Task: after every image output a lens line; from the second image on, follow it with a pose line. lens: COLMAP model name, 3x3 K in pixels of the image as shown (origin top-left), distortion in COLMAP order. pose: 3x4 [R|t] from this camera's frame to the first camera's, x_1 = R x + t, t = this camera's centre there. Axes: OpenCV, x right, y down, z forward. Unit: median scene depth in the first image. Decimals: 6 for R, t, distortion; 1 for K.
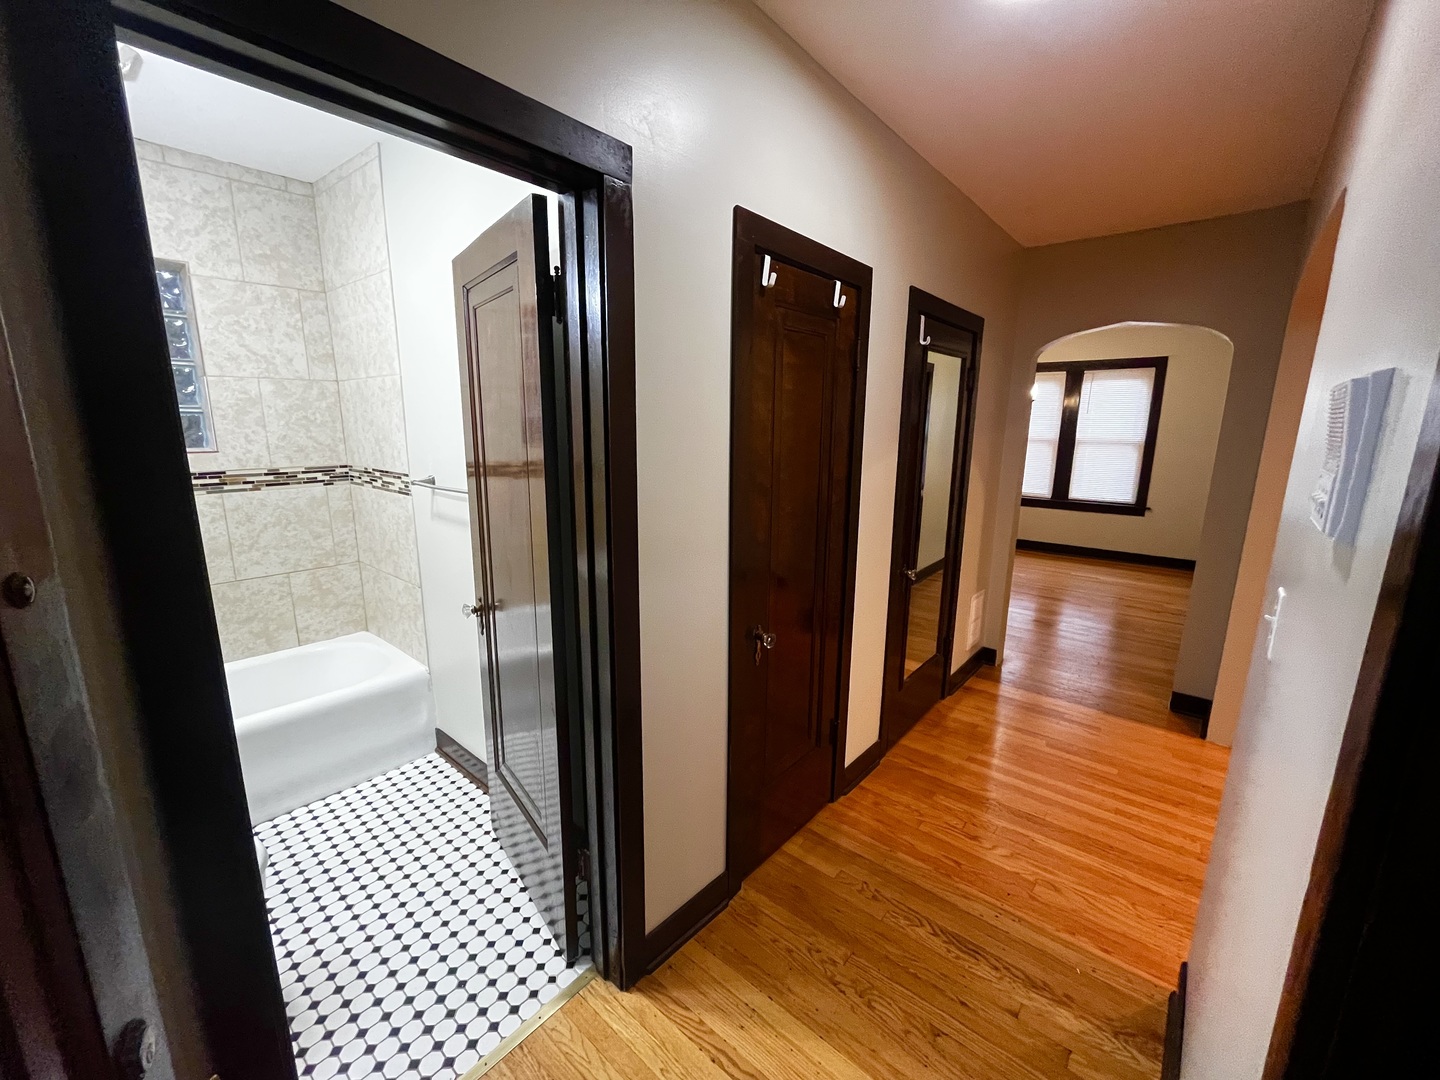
lens RADIAL K [[587.4, 0, 716.2], [0, 587.4, 542.0], [0, 0, 1]] dist [-0.002961, -0.000437]
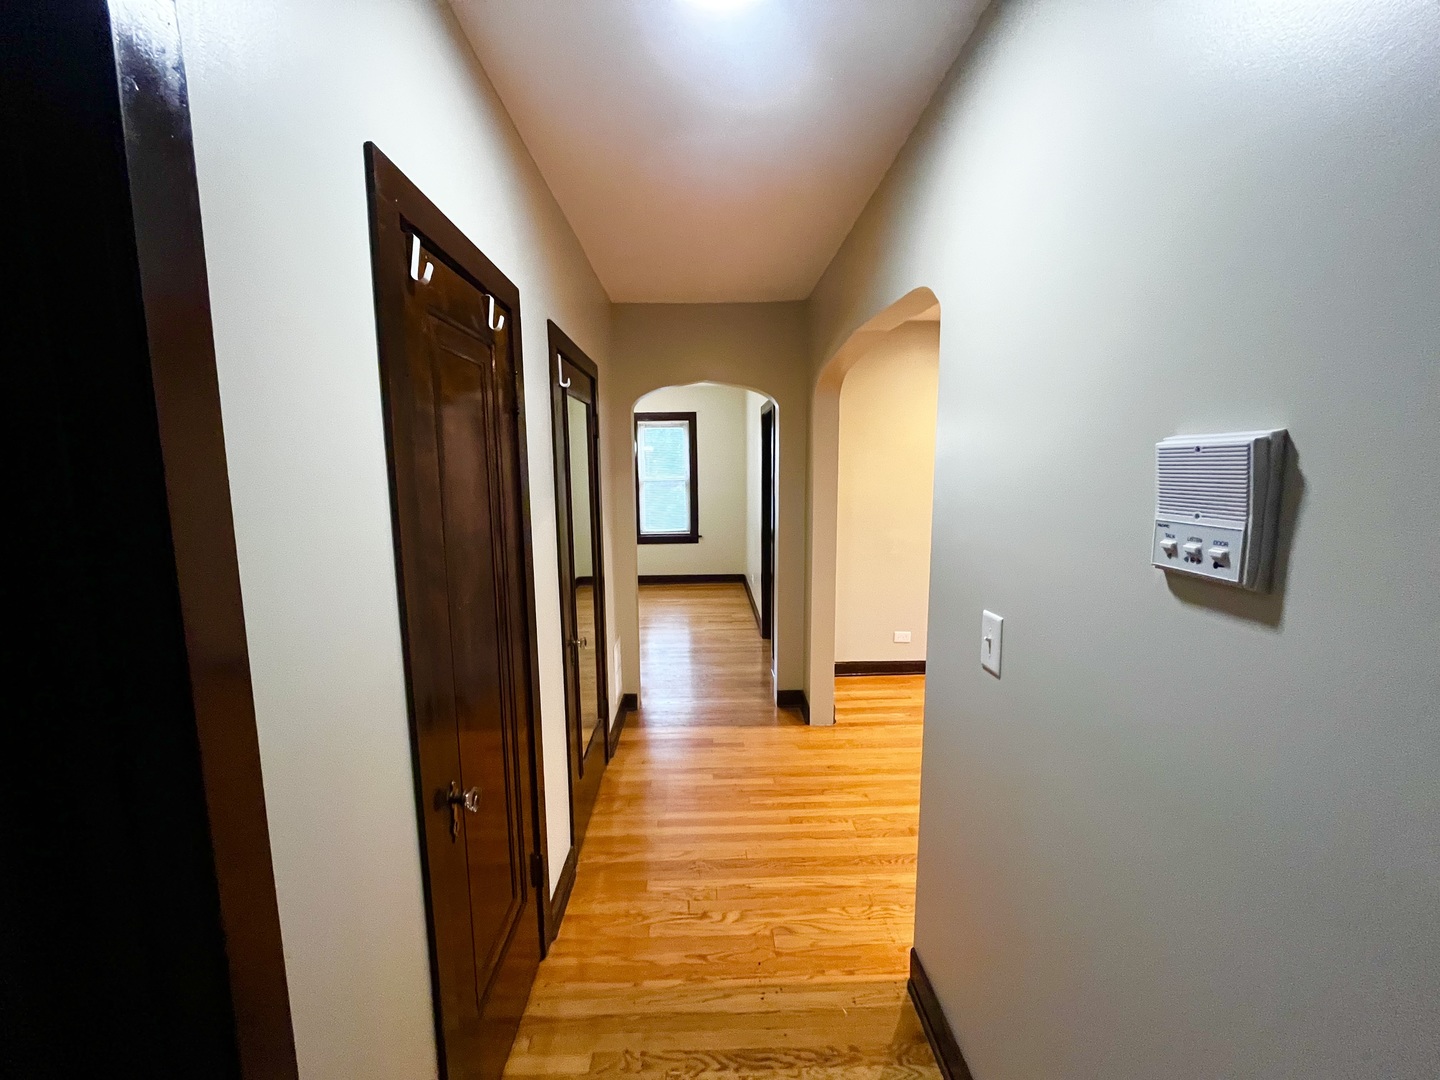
lens RADIAL K [[587.4, 0, 710.5], [0, 587.4, 540.7], [0, 0, 1]] dist [-0.002961, -0.000437]
pose [[0.745905, -0.100968, 0.658355, -0.010946], [0.150508, 0.988427, -0.018934, -0.006545], [-0.648824, 0.113211, 0.752470, 0.025170]]
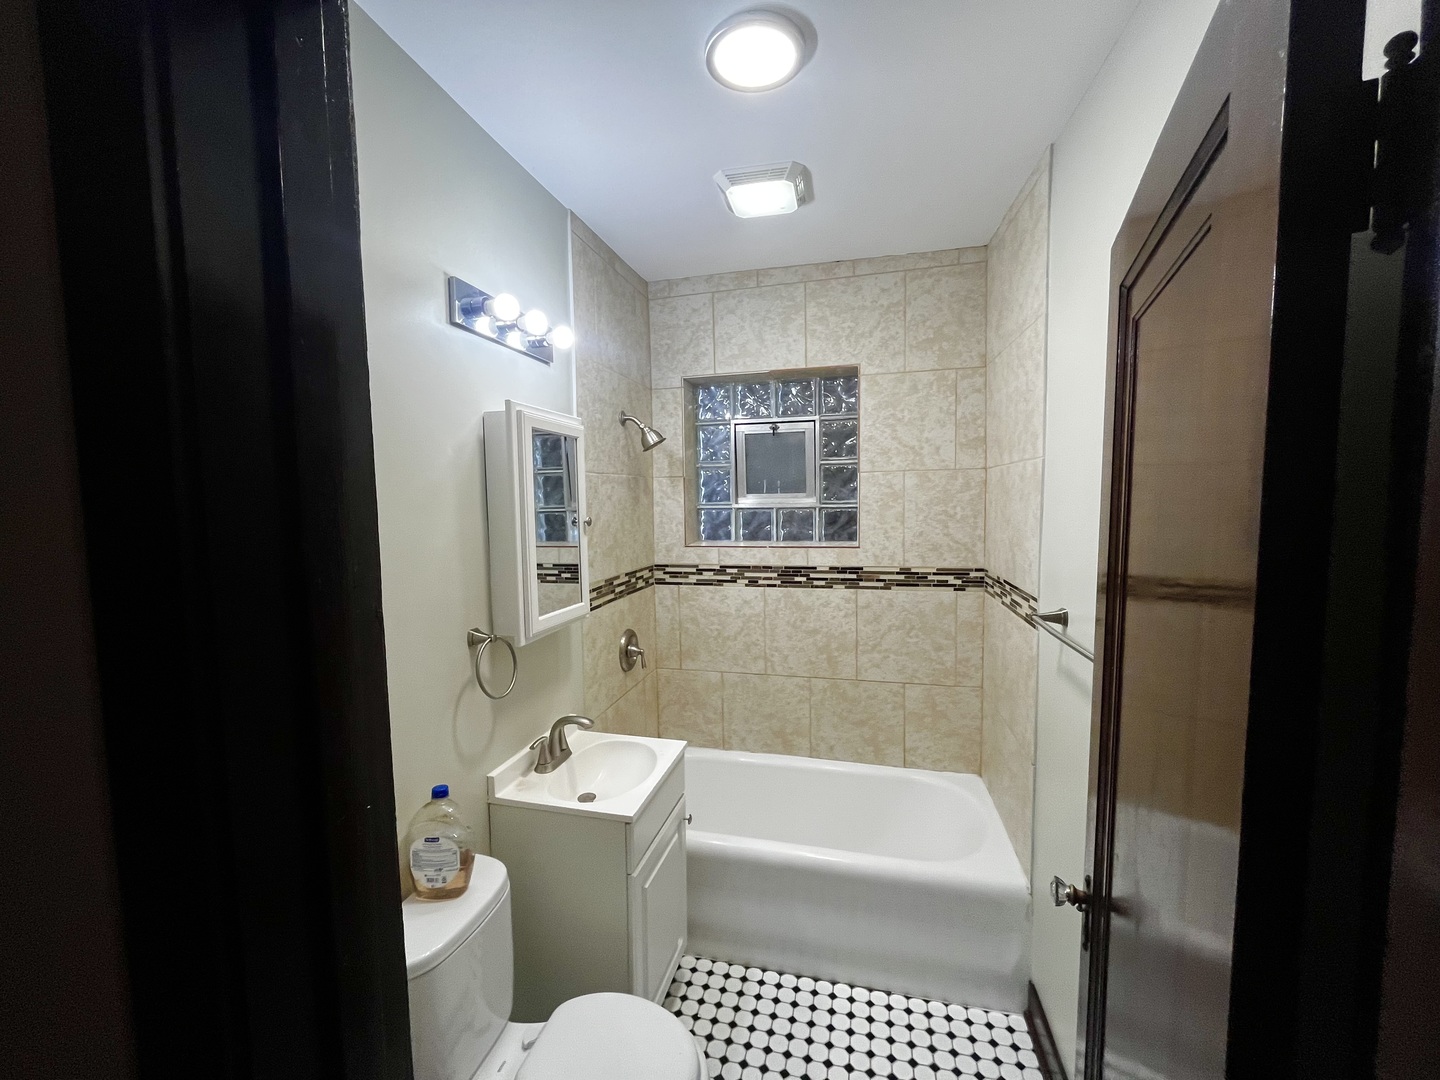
lens RADIAL K [[587.4, 0, 713.7], [0, 587.4, 540.1], [0, 0, 1]] dist [-0.002961, -0.000437]
pose [[0.454906, 0.051829, -0.889030, -0.089993], [-0.163811, 0.986140, -0.026330, -0.103045], [0.875344, 0.157611, 0.457091, 0.345440]]
